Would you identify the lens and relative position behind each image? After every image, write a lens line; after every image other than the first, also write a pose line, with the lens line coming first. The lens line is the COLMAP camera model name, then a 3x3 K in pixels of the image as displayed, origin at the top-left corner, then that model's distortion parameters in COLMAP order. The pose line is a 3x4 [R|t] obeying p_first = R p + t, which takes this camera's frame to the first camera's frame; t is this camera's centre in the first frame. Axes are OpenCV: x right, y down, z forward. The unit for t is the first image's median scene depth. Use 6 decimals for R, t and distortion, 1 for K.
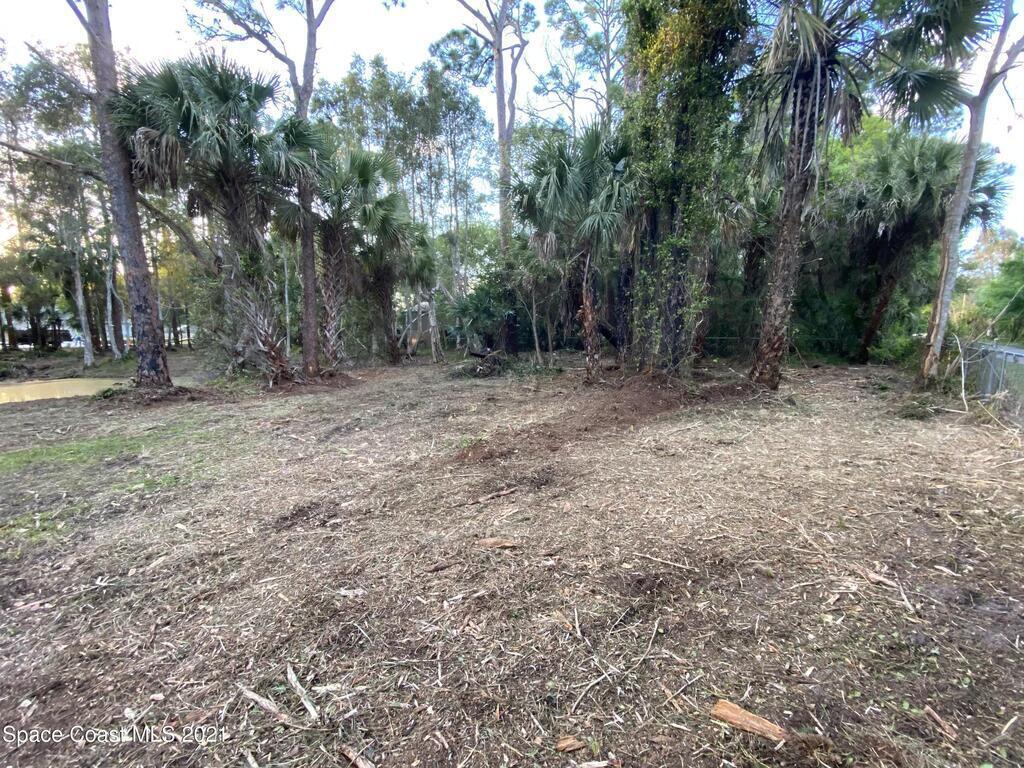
lens RADIAL K [[407.8, 0, 512.0], [0, 407.8, 384.0], [0, 0, 1]] dist [0.001919, -0.014668]
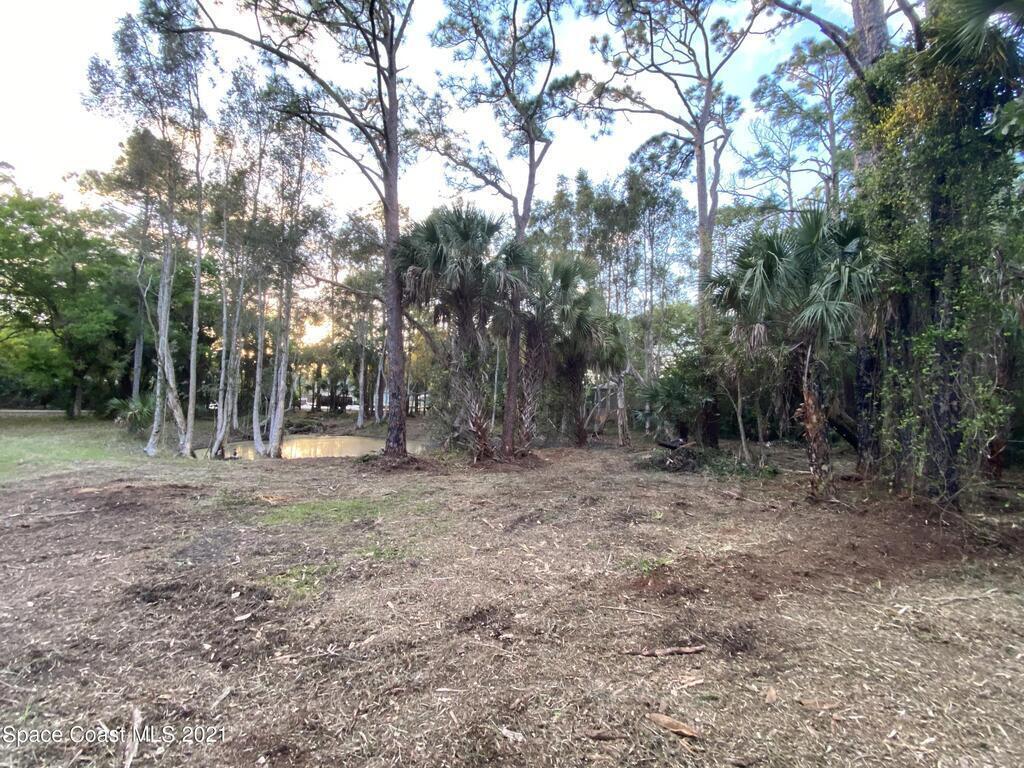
lens RADIAL K [[404.7, 0, 510.3], [0, 404.7, 381.4], [0, 0, 1]] dist [0.027568, -0.026427]
pose [[0.894523, 0.012685, -0.446842, 0.011204], [-0.094055, 0.982562, -0.160394, -0.054790], [0.437015, 0.185504, 0.880117, -0.011746]]
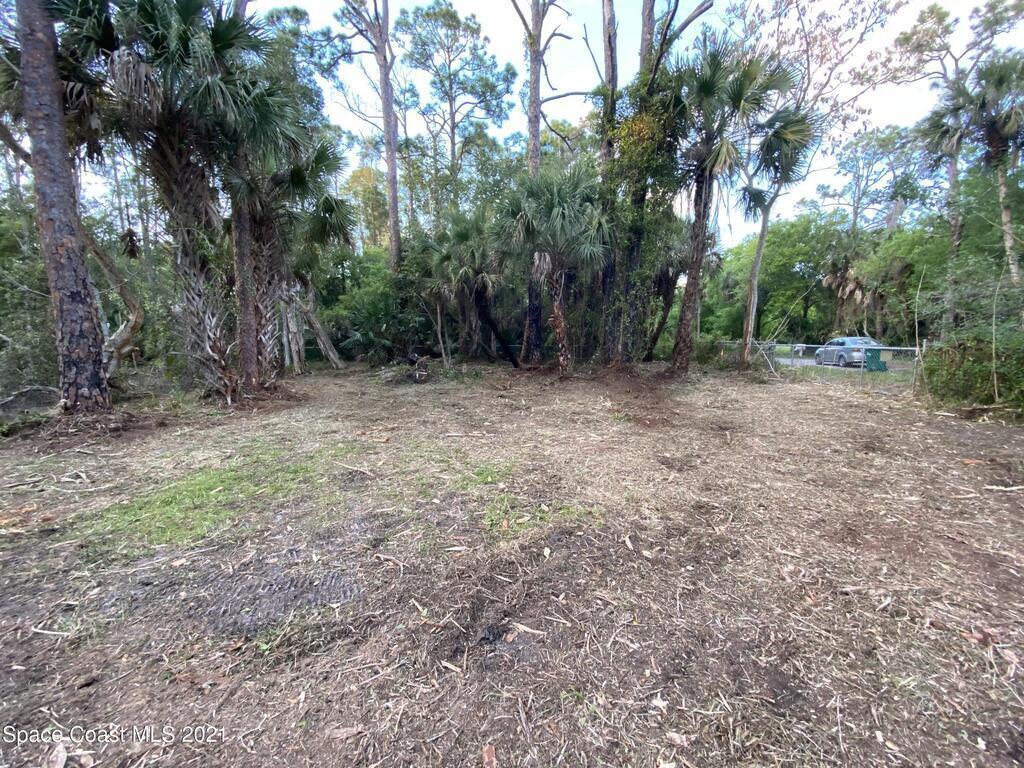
lens RADIAL K [[407.8, 0, 512.0], [0, 407.8, 384.0], [0, 0, 1]] dist [0.001919, -0.014668]
pose [[0.845558, -0.056439, 0.530892, -0.670379], [0.071628, 0.997399, -0.008049, 0.015651], [-0.529057, 0.044832, 0.847401, 0.058976]]
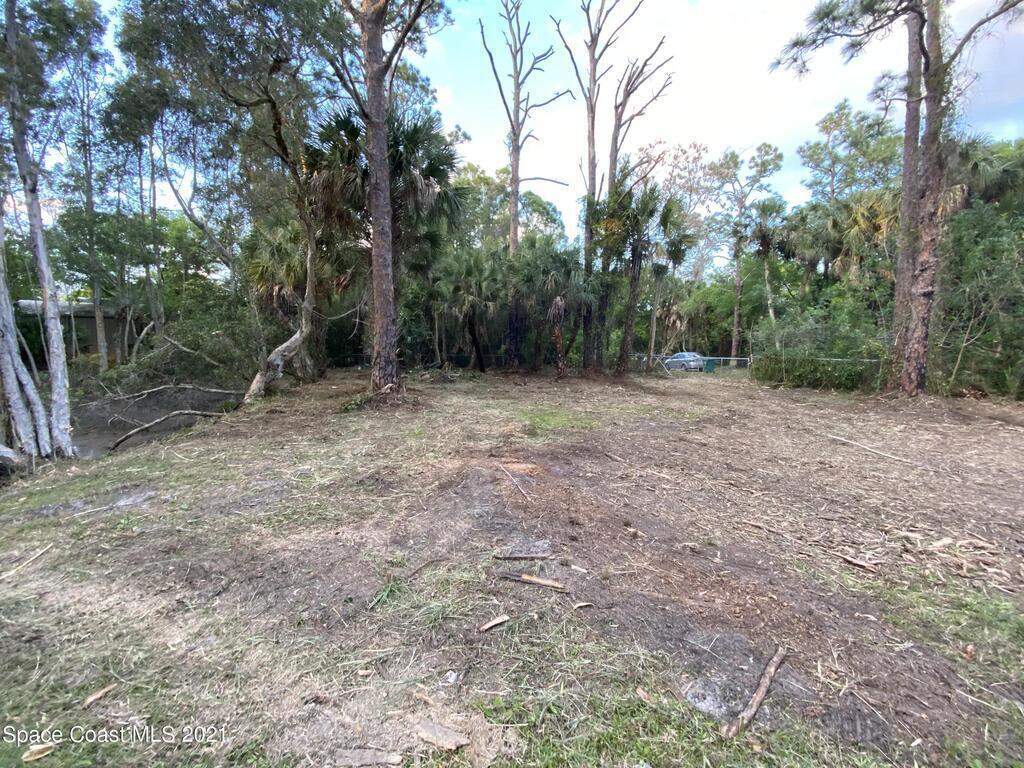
lens RADIAL K [[407.8, 0, 512.0], [0, 407.8, 384.0], [0, 0, 1]] dist [0.001919, -0.014668]
pose [[0.585171, -0.052489, 0.809210, -1.159111], [0.095148, 0.995454, -0.004236, 0.016065], [-0.805309, 0.079473, 0.587505, 0.091871]]
